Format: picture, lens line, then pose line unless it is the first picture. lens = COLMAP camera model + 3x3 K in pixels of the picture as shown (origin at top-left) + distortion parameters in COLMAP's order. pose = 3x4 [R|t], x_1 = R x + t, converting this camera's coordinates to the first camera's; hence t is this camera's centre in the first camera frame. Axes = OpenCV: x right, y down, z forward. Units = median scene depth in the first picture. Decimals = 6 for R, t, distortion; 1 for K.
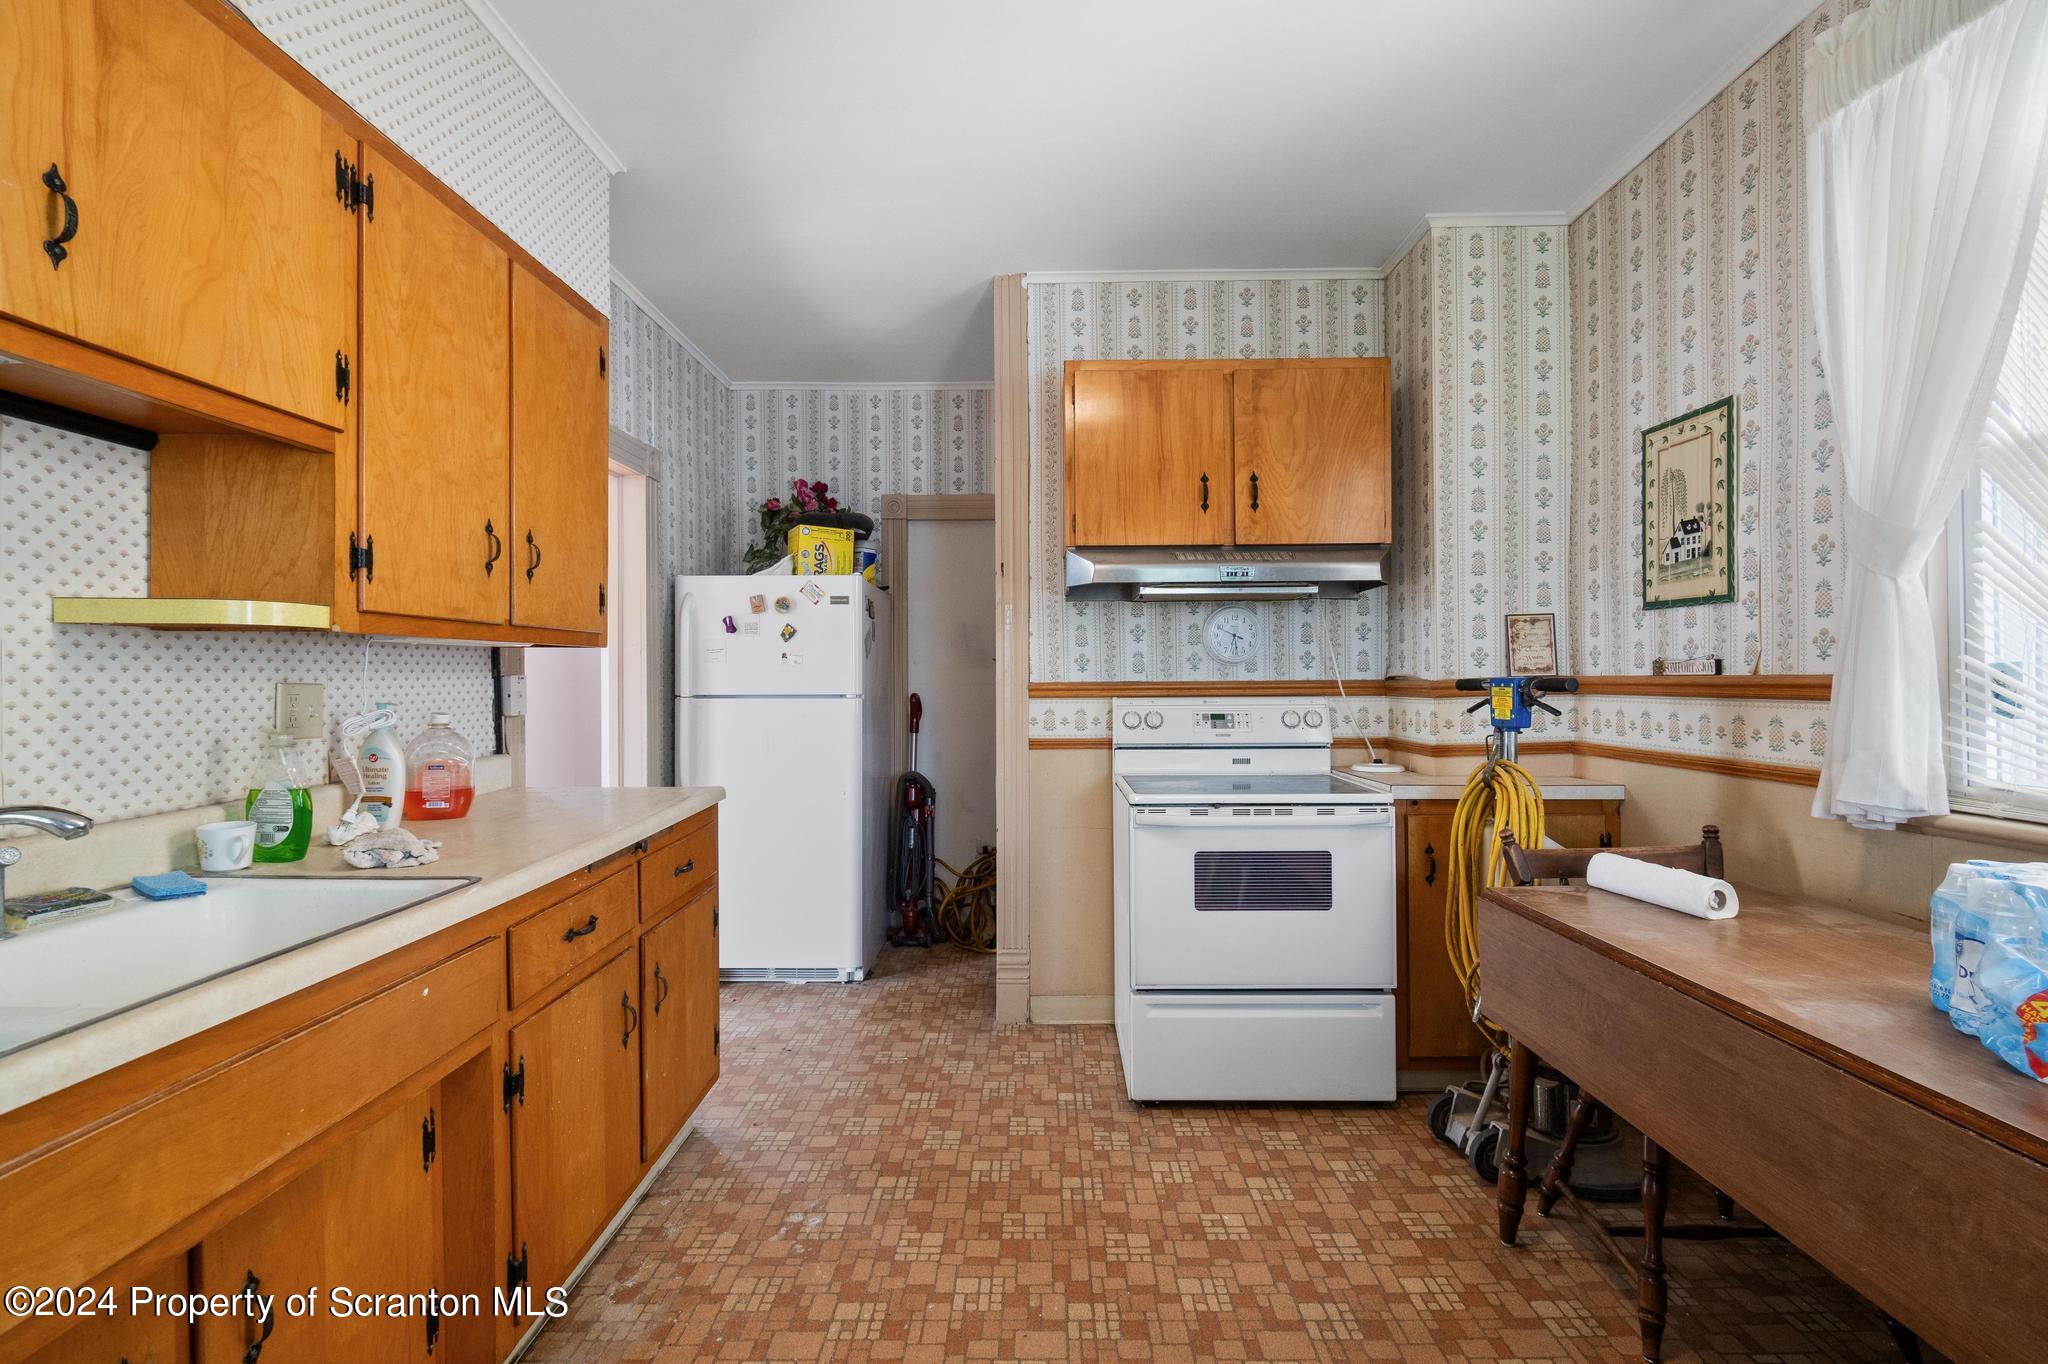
lens RADIAL K [[901.7, 0, 1038.0], [0, 901.7, 678.8], [0, 0, 1]] dist [0.003515, 0.000087]
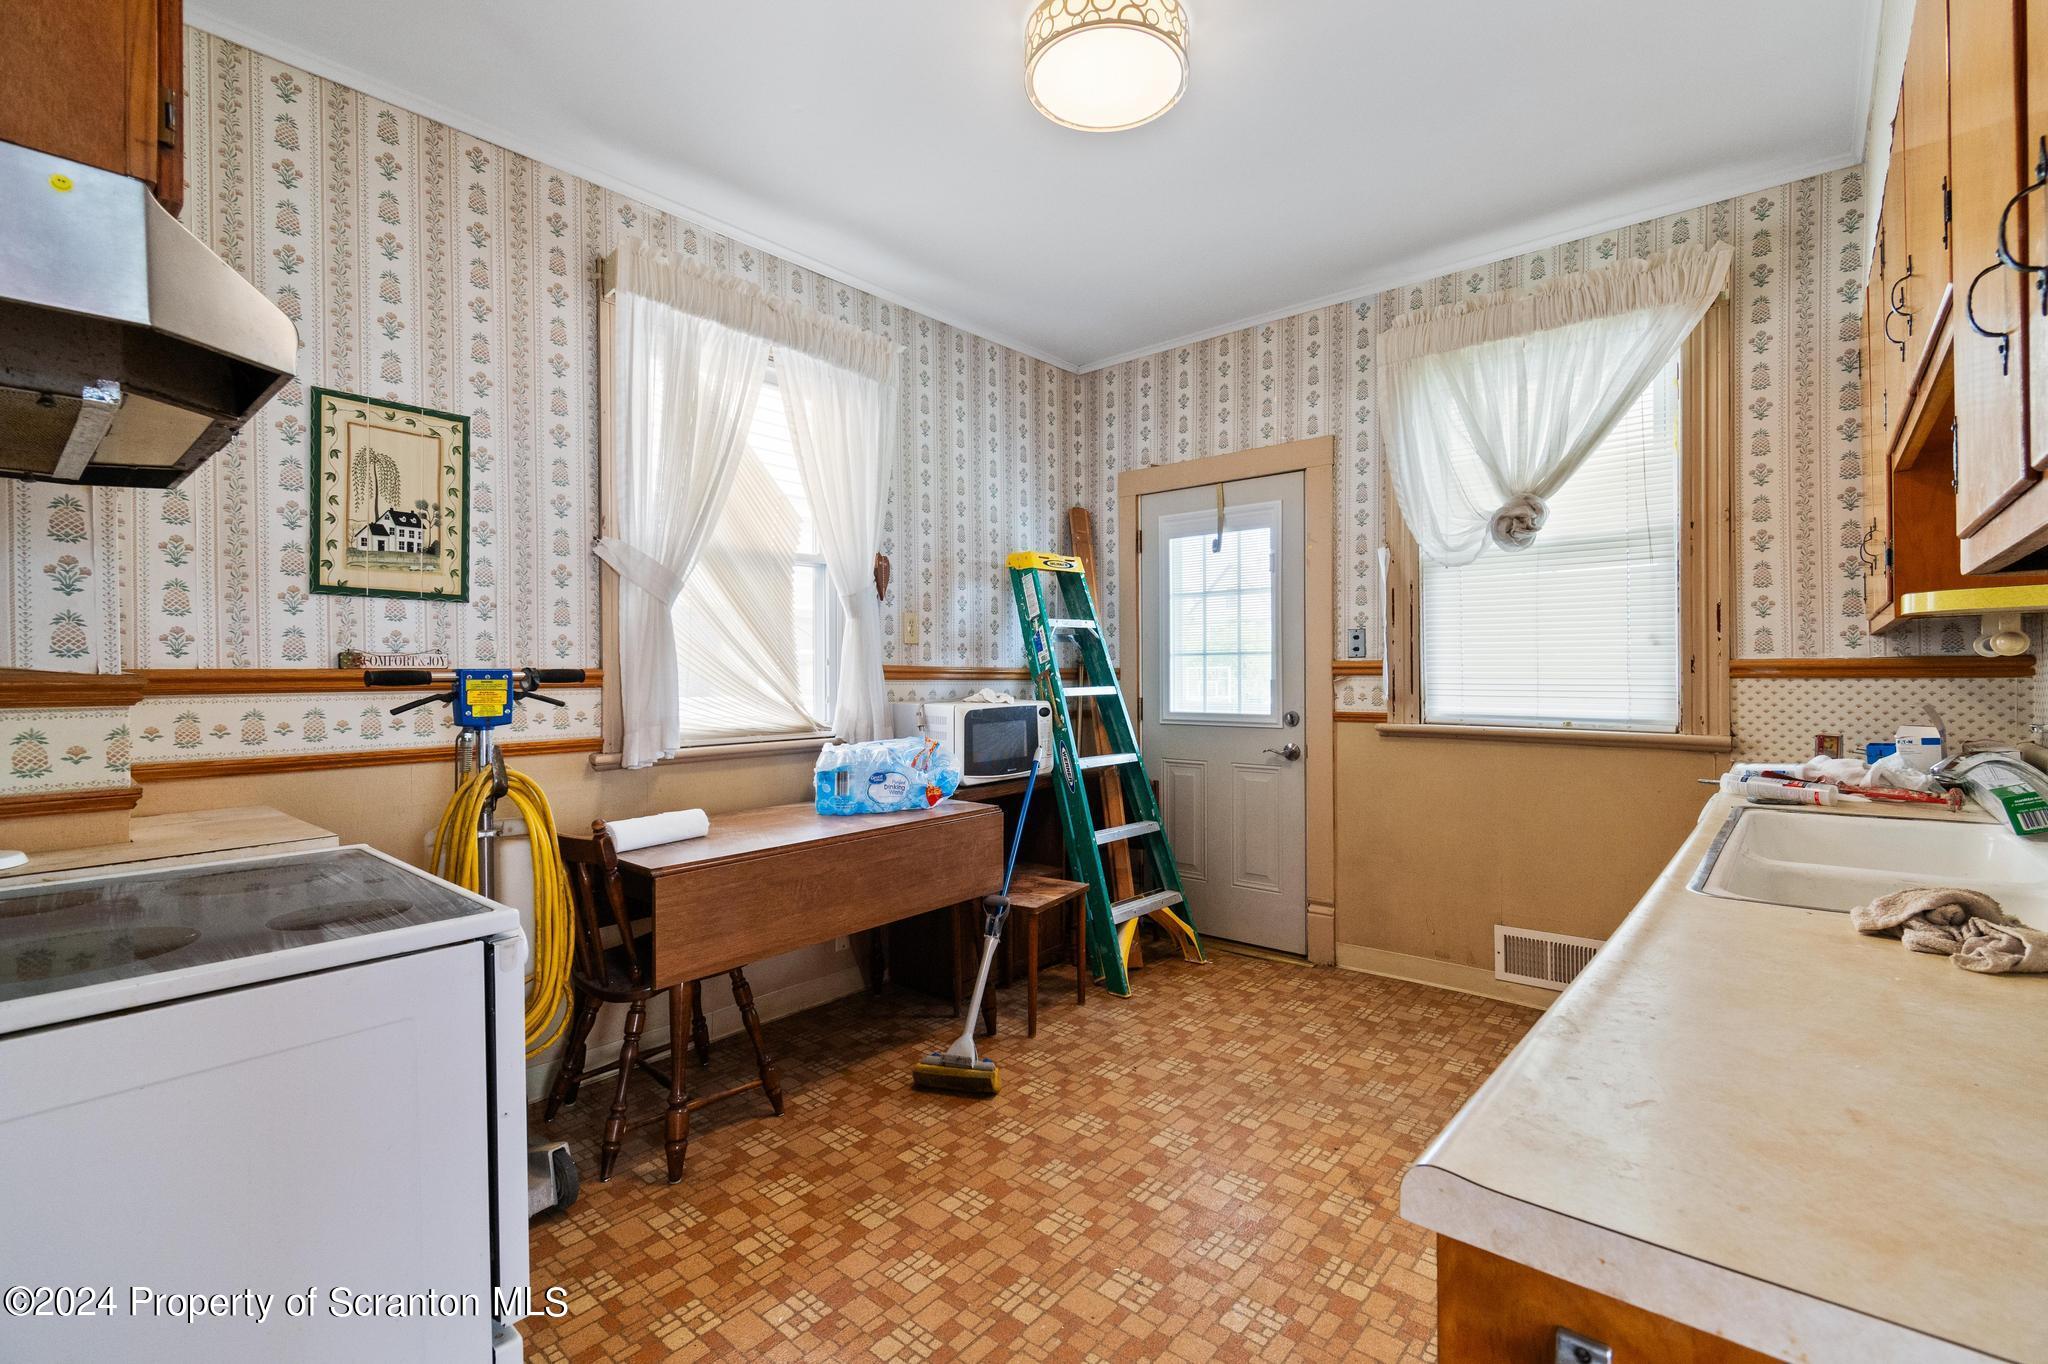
lens RADIAL K [[901.7, 0, 1038.0], [0, 901.7, 678.8], [0, 0, 1]] dist [0.003515, 0.000087]
pose [[-0.761764, 0.004313, 0.647841, -0.464919], [0.009587, 0.999943, 0.004615, 0.009407], [-0.647784, 0.009726, -0.761762, 1.345810]]
